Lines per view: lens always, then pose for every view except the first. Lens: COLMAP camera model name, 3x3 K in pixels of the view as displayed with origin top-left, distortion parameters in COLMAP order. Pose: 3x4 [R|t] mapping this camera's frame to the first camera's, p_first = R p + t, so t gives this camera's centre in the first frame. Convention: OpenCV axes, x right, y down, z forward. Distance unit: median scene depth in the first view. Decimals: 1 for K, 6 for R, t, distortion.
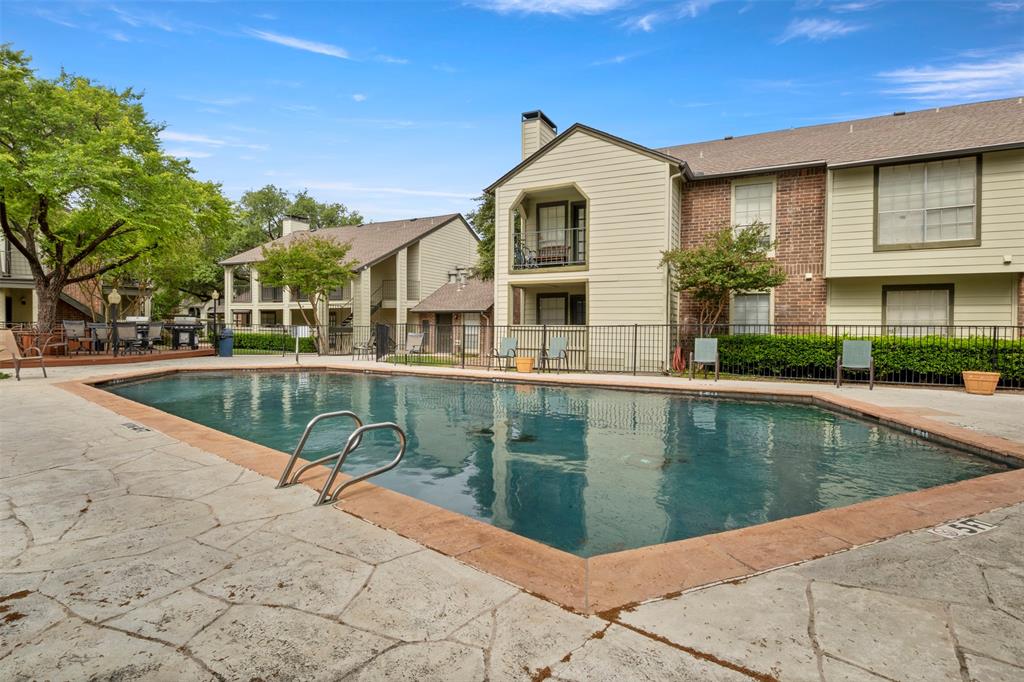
lens RADIAL K [[511.2, 0, 513.1], [0, 511.2, 343.9], [0, 0, 1]] dist [0.000668, -0.000085]
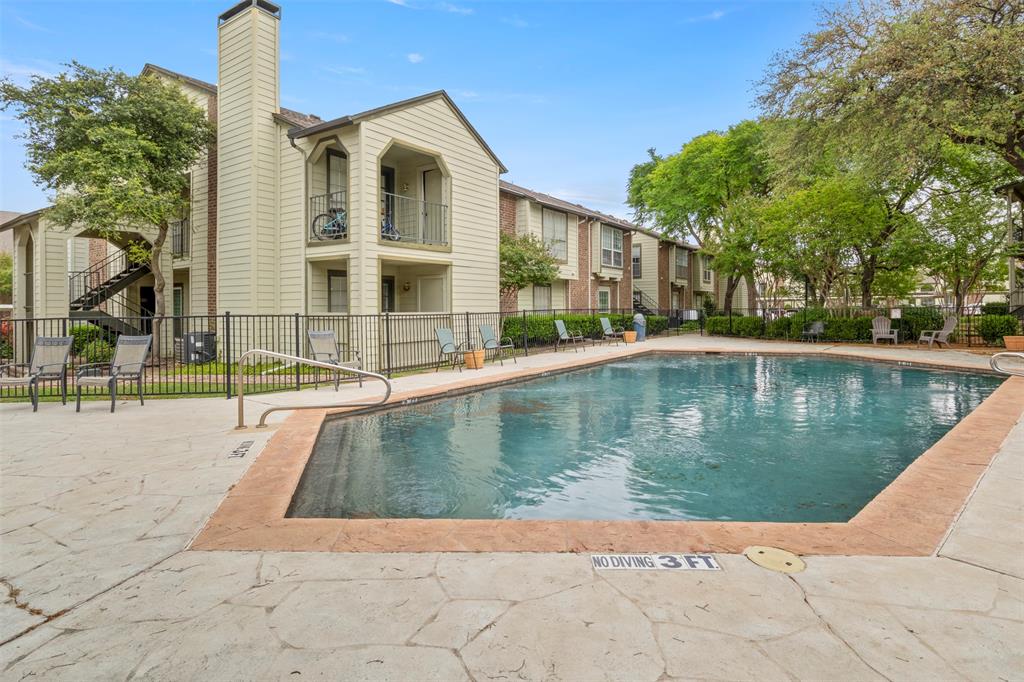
lens RADIAL K [[526.4, 0, 514.0], [0, 526.4, 306.9], [0, 0, 1]] dist [-0.001419, -0.000477]
pose [[0.172945, -0.005486, 0.984916, -0.739496], [0.027918, 0.999610, 0.000666, -0.042590], [-0.984536, 0.027382, 0.173031, 0.693465]]
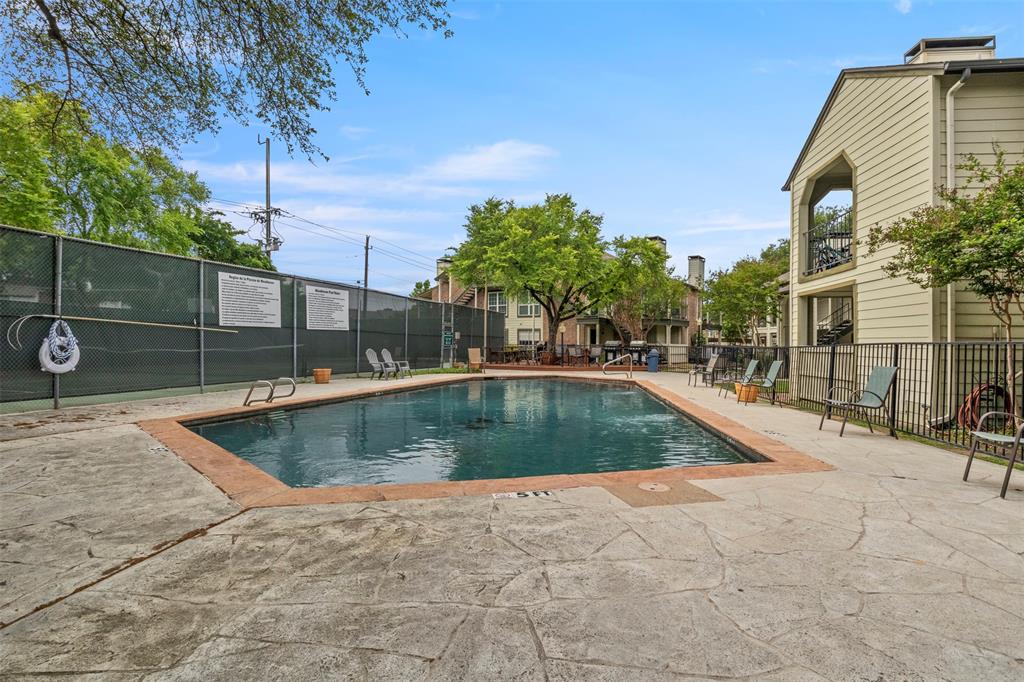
lens RADIAL K [[511.2, 0, 513.1], [0, 511.2, 343.9], [0, 0, 1]] dist [0.000668, -0.000085]
pose [[0.312121, -0.011910, -0.949968, 0.640252], [-0.023079, 0.999531, -0.020114, -0.011600], [0.949762, 0.028203, 0.311700, 0.317389]]
